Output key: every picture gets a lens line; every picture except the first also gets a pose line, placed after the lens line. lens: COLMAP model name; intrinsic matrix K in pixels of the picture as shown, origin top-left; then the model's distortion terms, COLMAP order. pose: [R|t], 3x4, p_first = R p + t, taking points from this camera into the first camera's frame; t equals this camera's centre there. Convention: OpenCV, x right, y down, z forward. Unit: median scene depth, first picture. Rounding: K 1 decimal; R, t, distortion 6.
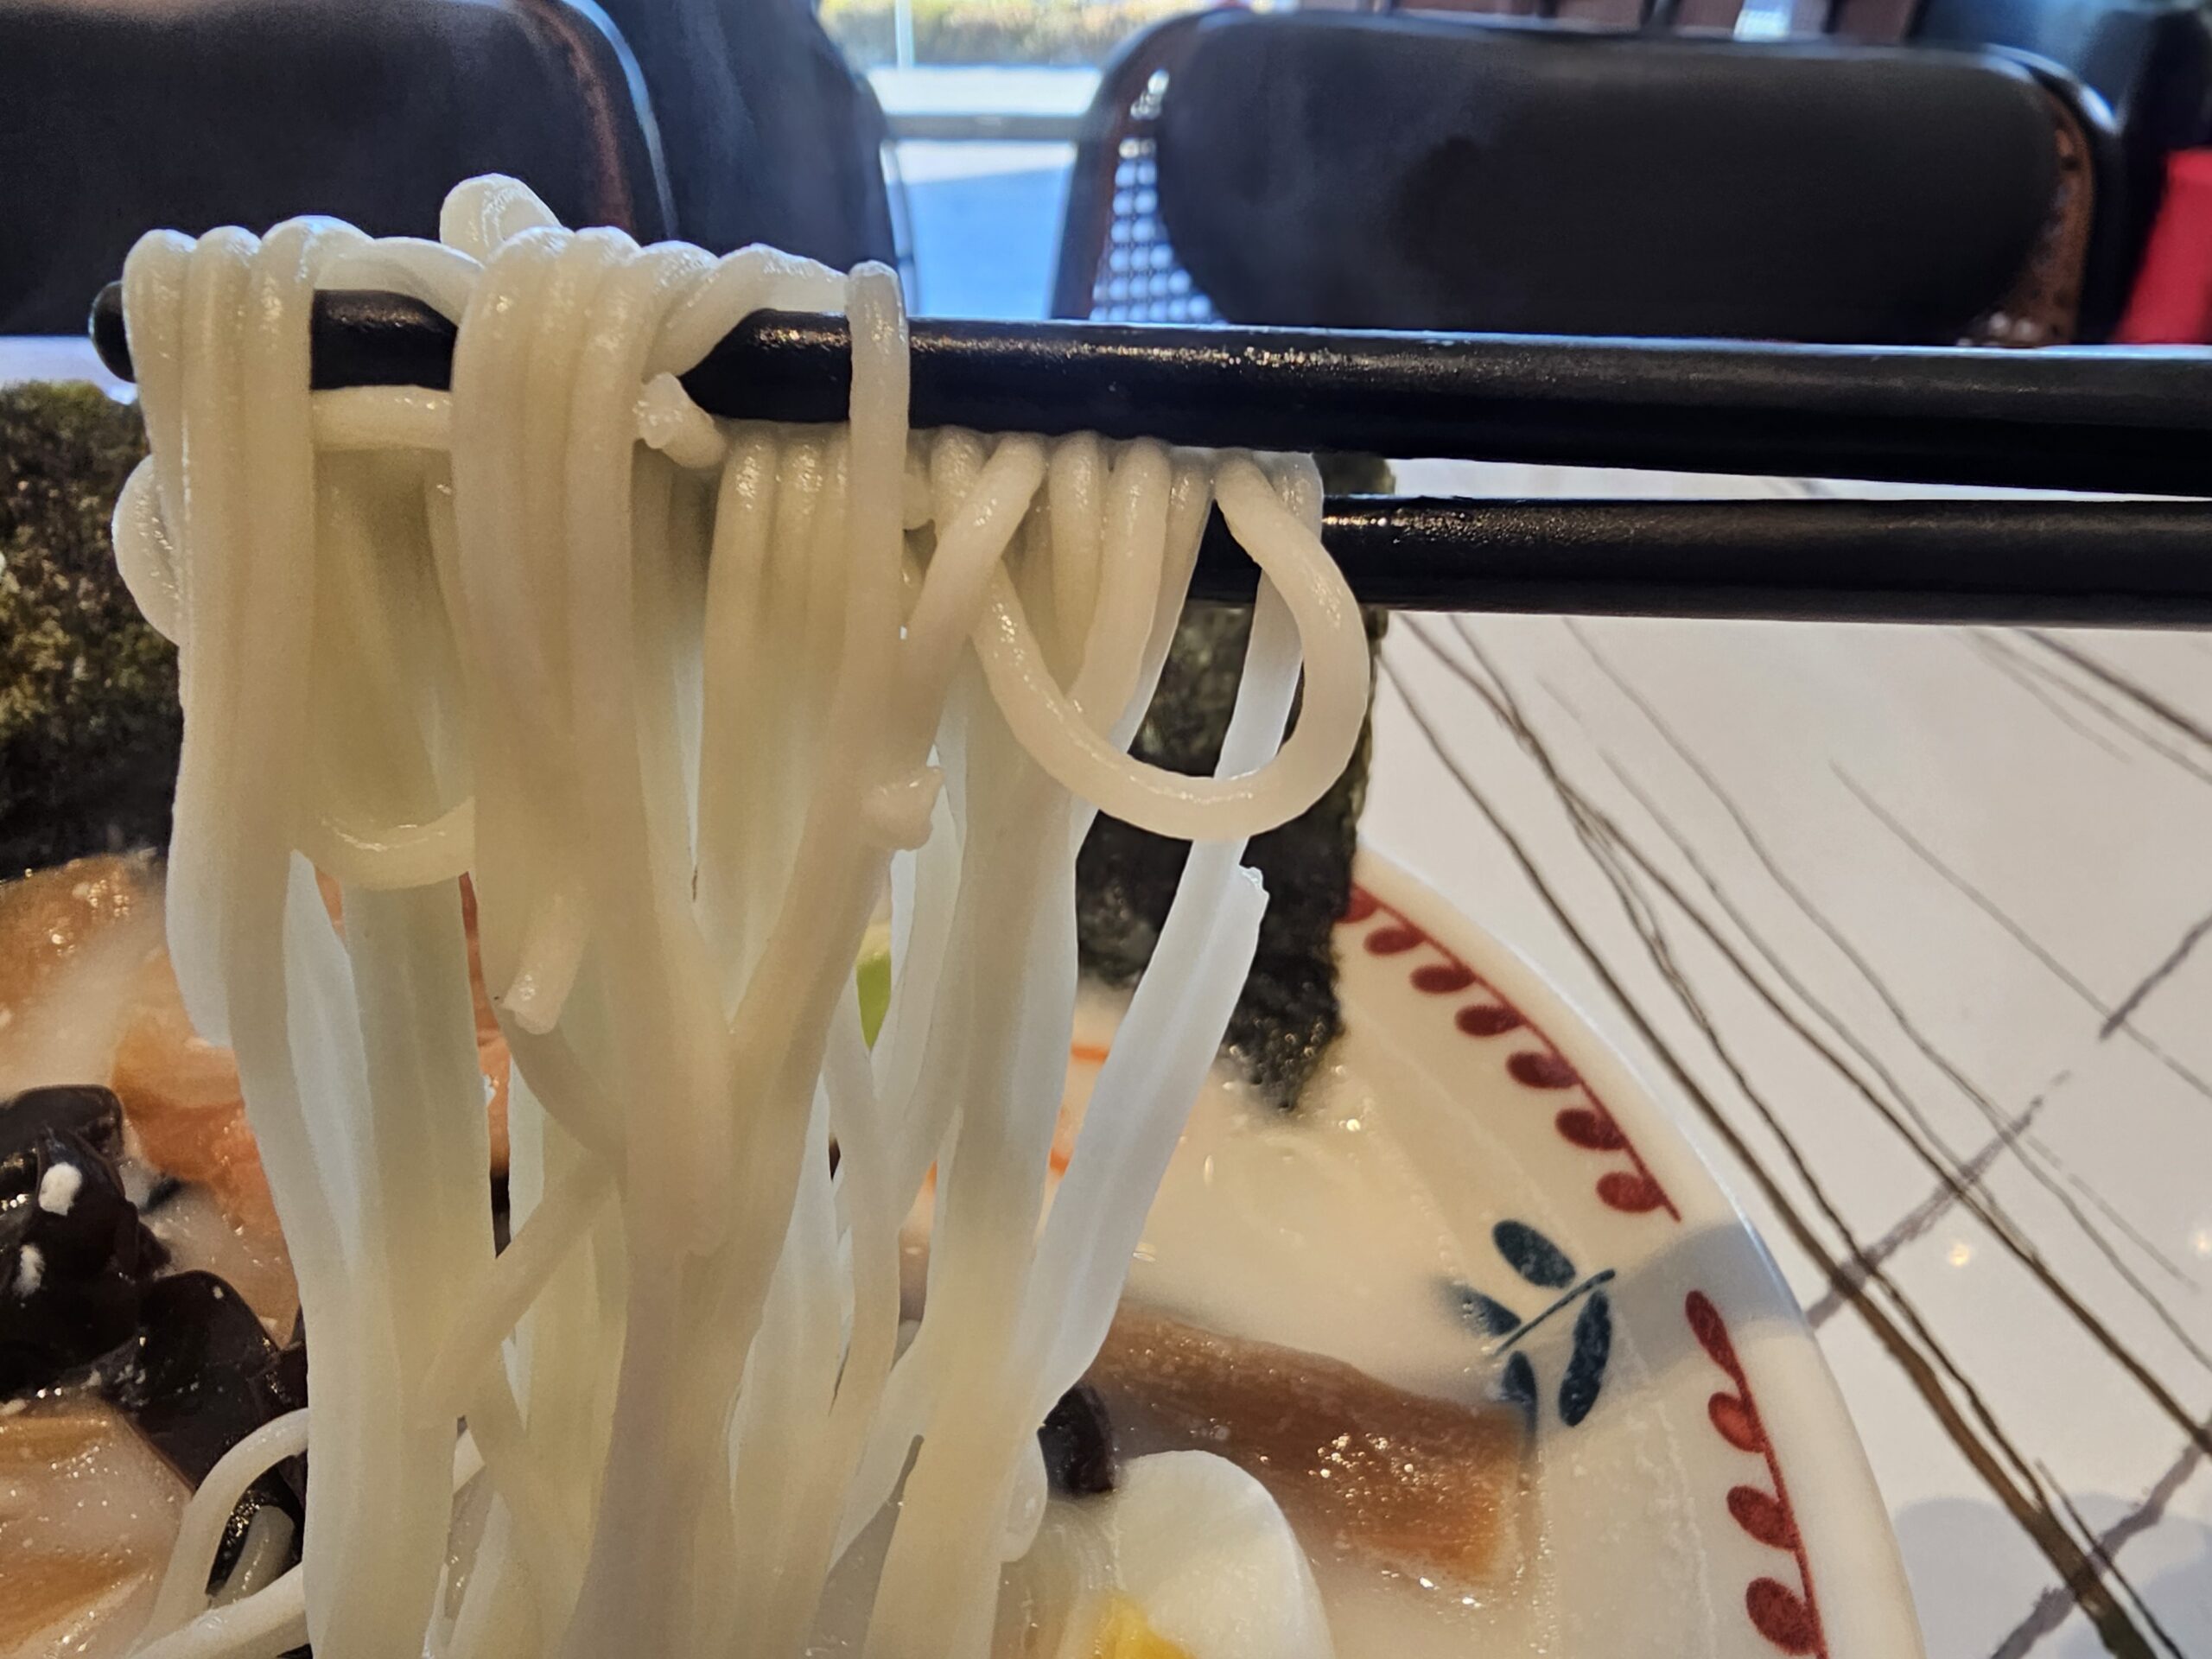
lens RADIAL K [[1463.3, 0, 1092.3], [0, 1463.3, 864.0], [0, 0, 1]] dist [-0.002366, -0.001245]
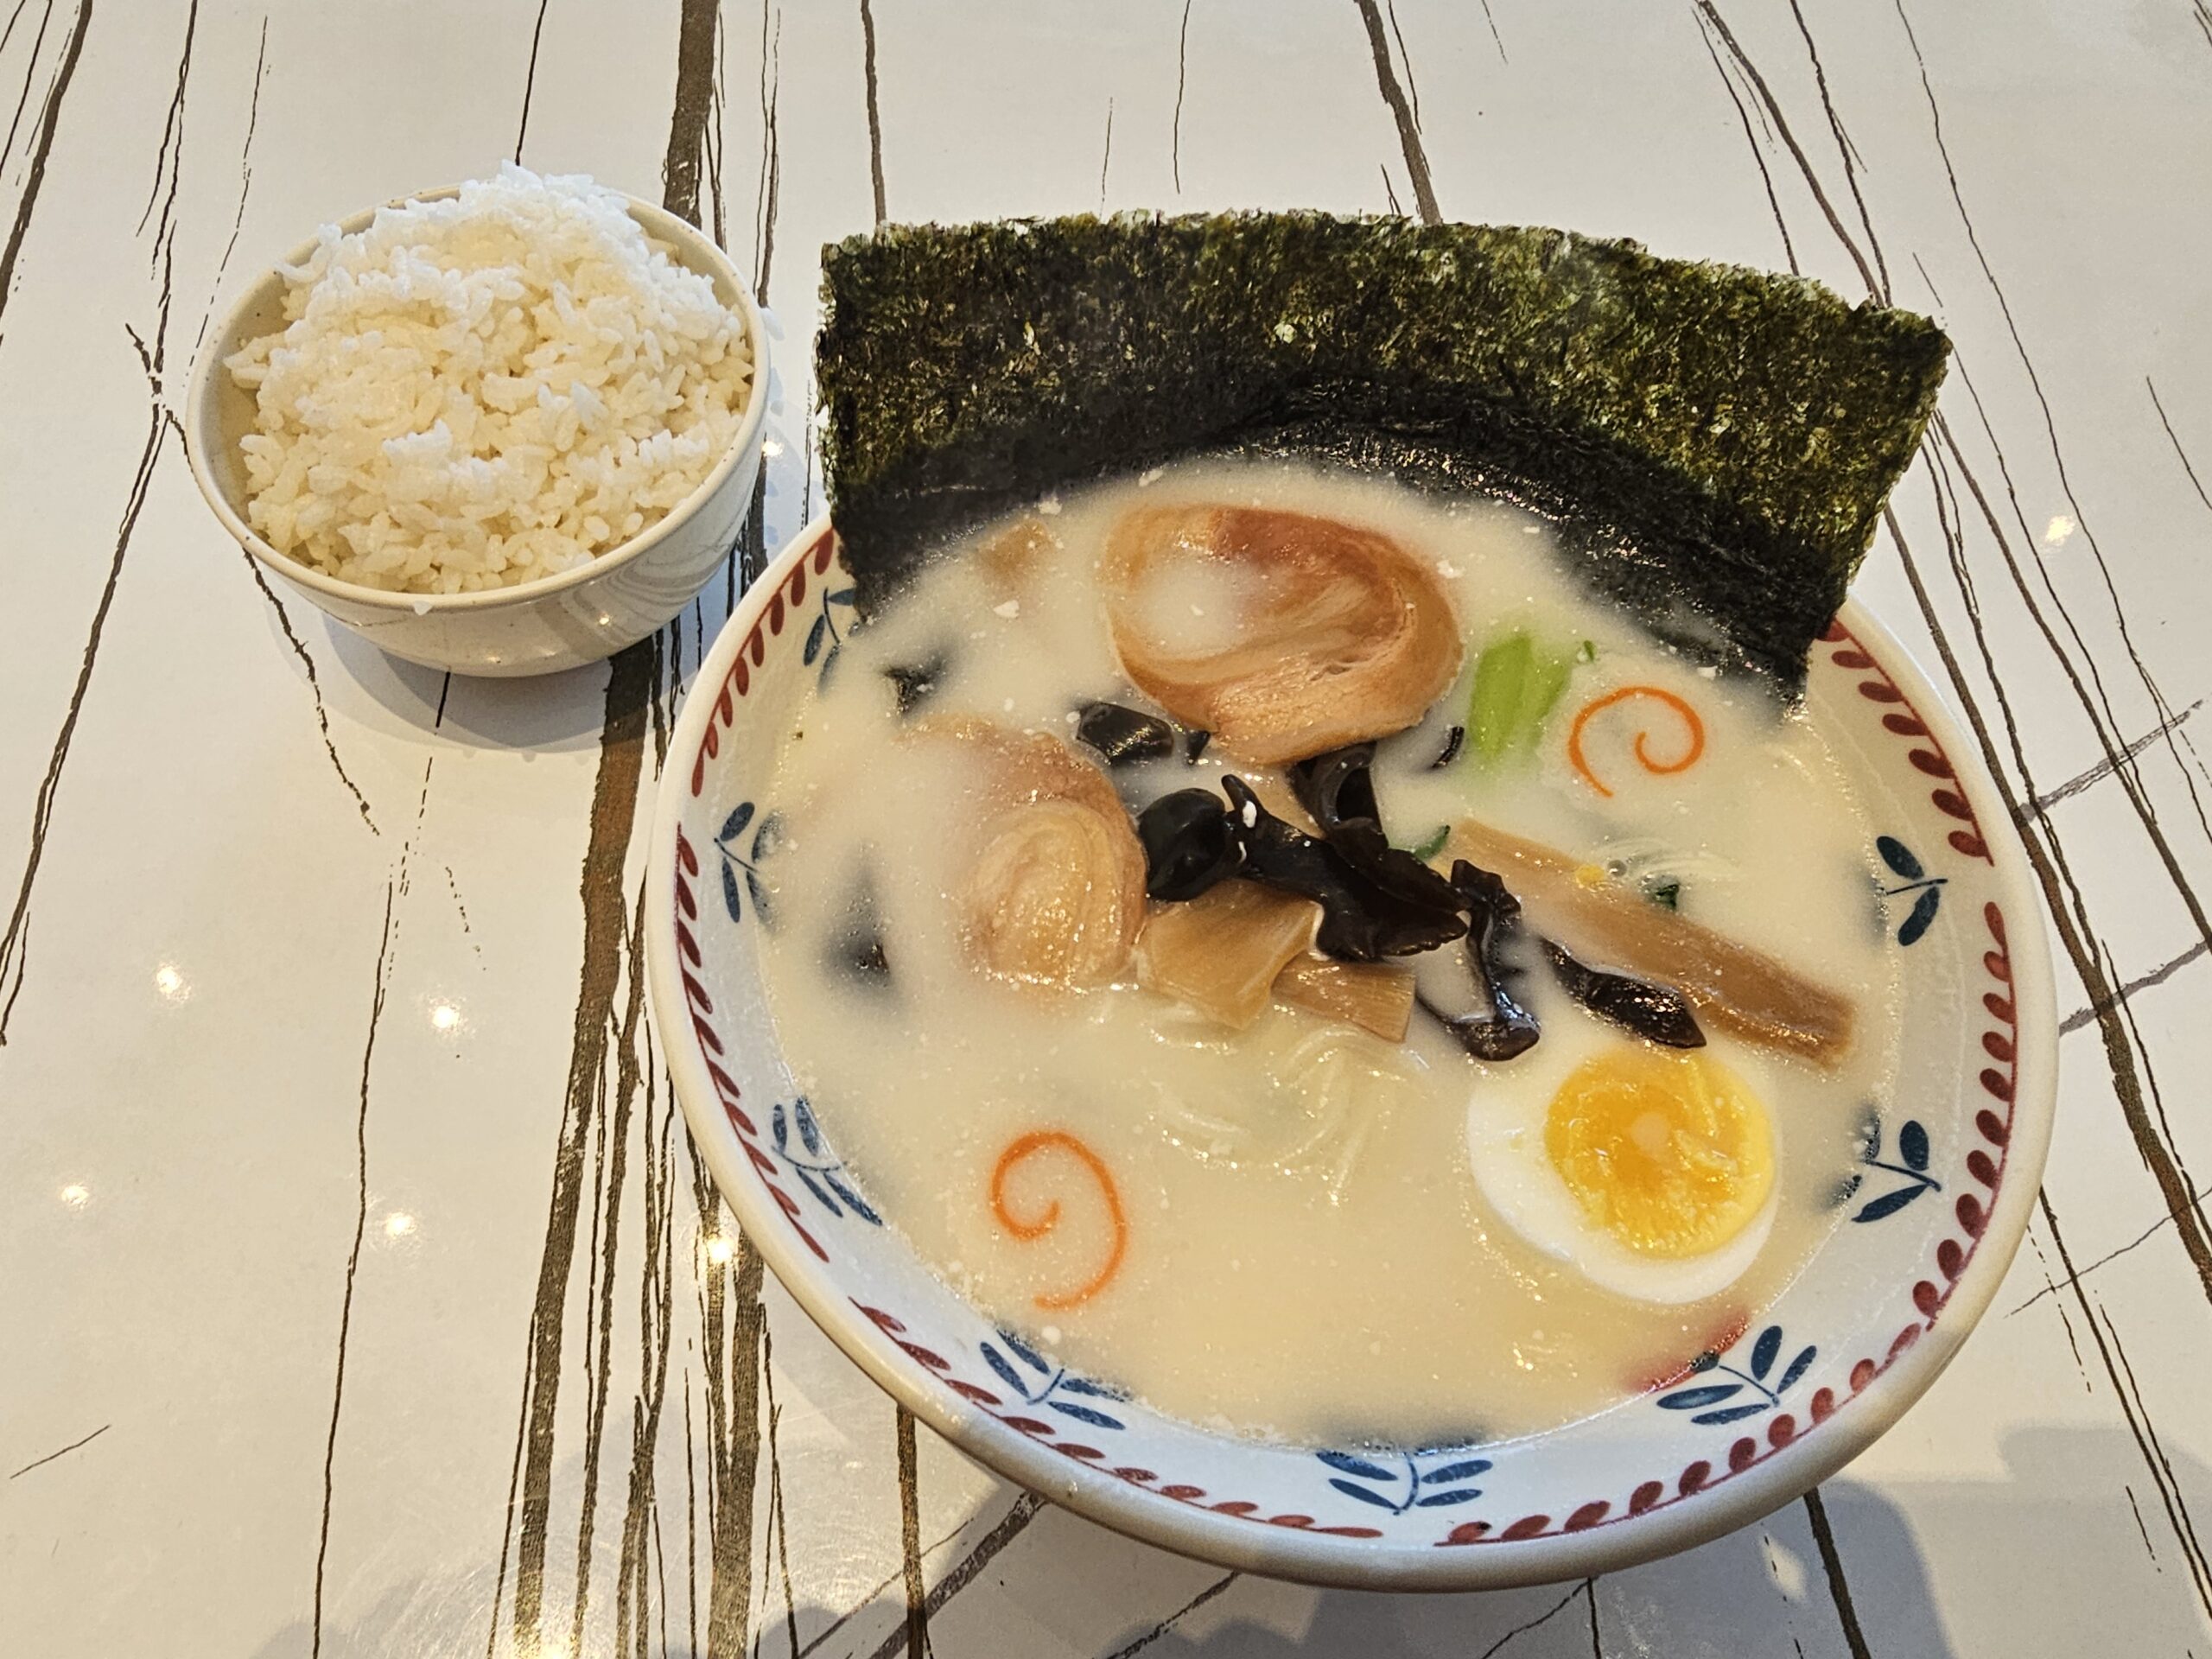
lens RADIAL K [[1463.3, 0, 1092.3], [0, 1463.3, 864.0], [0, 0, 1]] dist [-0.002366, -0.001245]
pose [[0.993838, 0.106581, -0.030445, -0.565598], [-0.079842, 0.878860, 0.470352, -0.445233], [0.076887, -0.465023, 0.881954, -0.639426]]
